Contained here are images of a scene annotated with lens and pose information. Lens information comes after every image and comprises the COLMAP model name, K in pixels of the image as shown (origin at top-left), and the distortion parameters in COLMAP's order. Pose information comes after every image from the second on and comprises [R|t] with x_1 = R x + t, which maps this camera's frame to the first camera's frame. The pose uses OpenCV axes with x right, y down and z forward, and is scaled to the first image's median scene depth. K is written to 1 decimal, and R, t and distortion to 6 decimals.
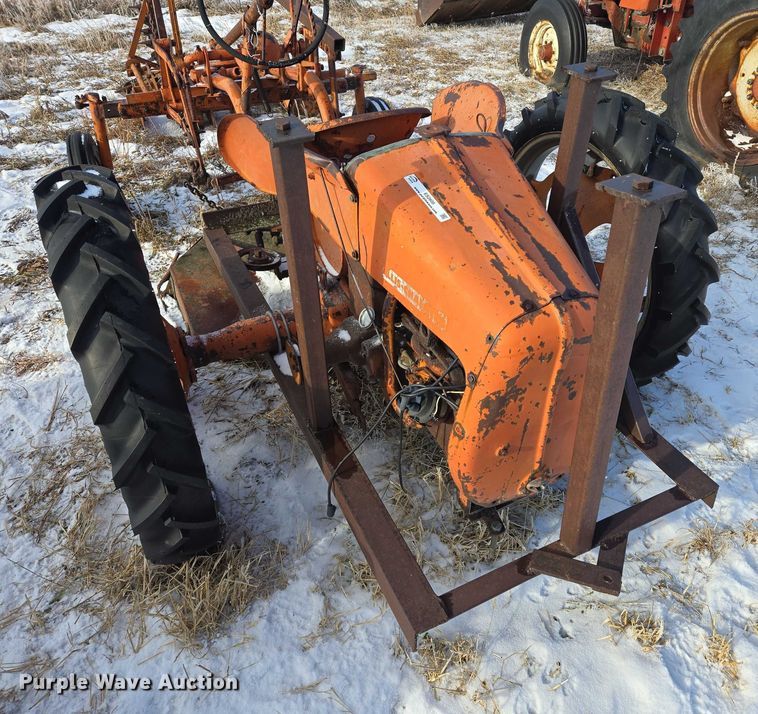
lens RADIAL K [[630.4, 0, 402.2], [0, 630.4, 357.9], [0, 0, 1]] dist [0.071724, -0.062817]
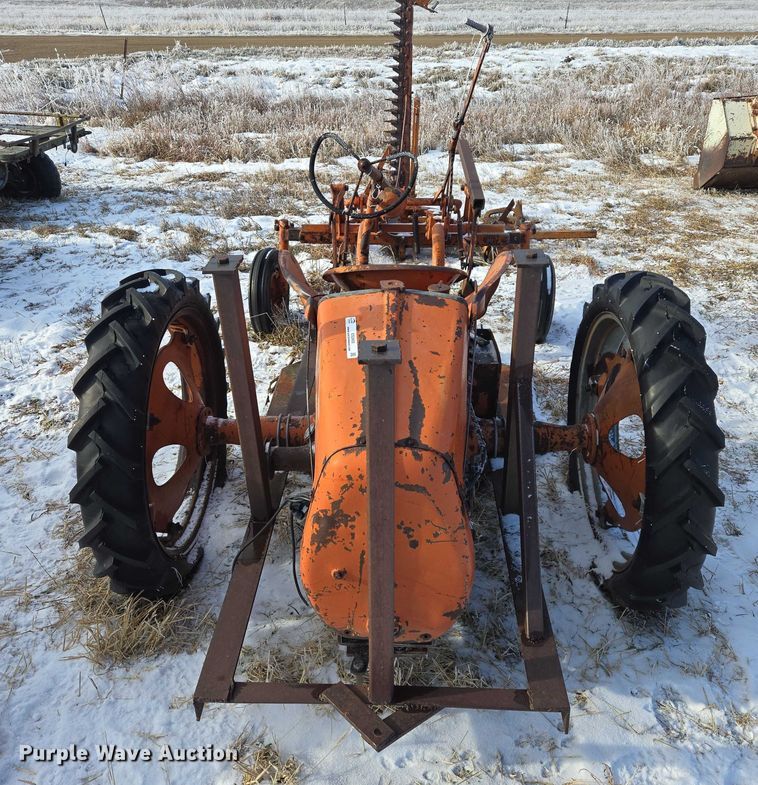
lens RADIAL K [[718.5, 0, 370.0], [0, 718.5, 383.9], [0, 0, 1]] dist [0.080028, -0.064416]
pose [[0.872823, 0.217153, -0.437063, 0.548093], [-0.294445, 0.948511, -0.116747, -0.024534], [0.389207, 0.230591, 0.891822, -0.110993]]
